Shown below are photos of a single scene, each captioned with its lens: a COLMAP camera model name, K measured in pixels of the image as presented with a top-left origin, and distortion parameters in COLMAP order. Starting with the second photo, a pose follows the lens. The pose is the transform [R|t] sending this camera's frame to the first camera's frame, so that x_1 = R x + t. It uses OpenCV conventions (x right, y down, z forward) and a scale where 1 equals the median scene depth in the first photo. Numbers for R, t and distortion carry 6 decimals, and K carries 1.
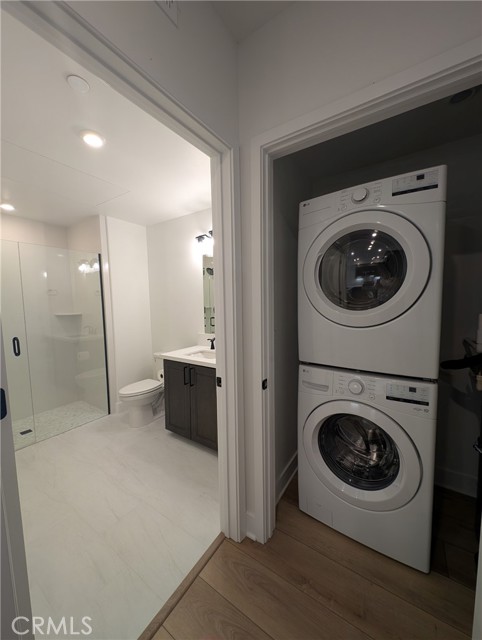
lens RADIAL K [[236.8, 0, 240.8], [0, 236.8, 320.4], [0, 0, 1]] dist [0.003354, -0.001251]
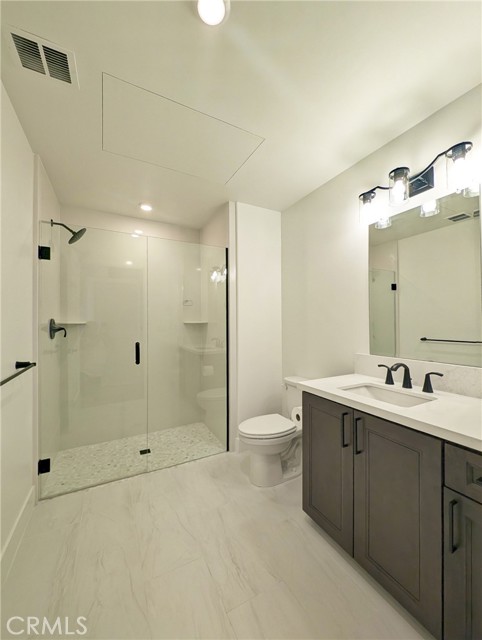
lens RADIAL K [[236.8, 0, 240.7], [0, 236.8, 322.5], [0, 0, 1]] dist [0.003354, -0.001251]
pose [[0.870773, 0.005615, -0.491653, -0.146615], [-0.048926, 0.995962, -0.075279, 0.035508], [0.489245, 0.089605, 0.867531, 0.328797]]
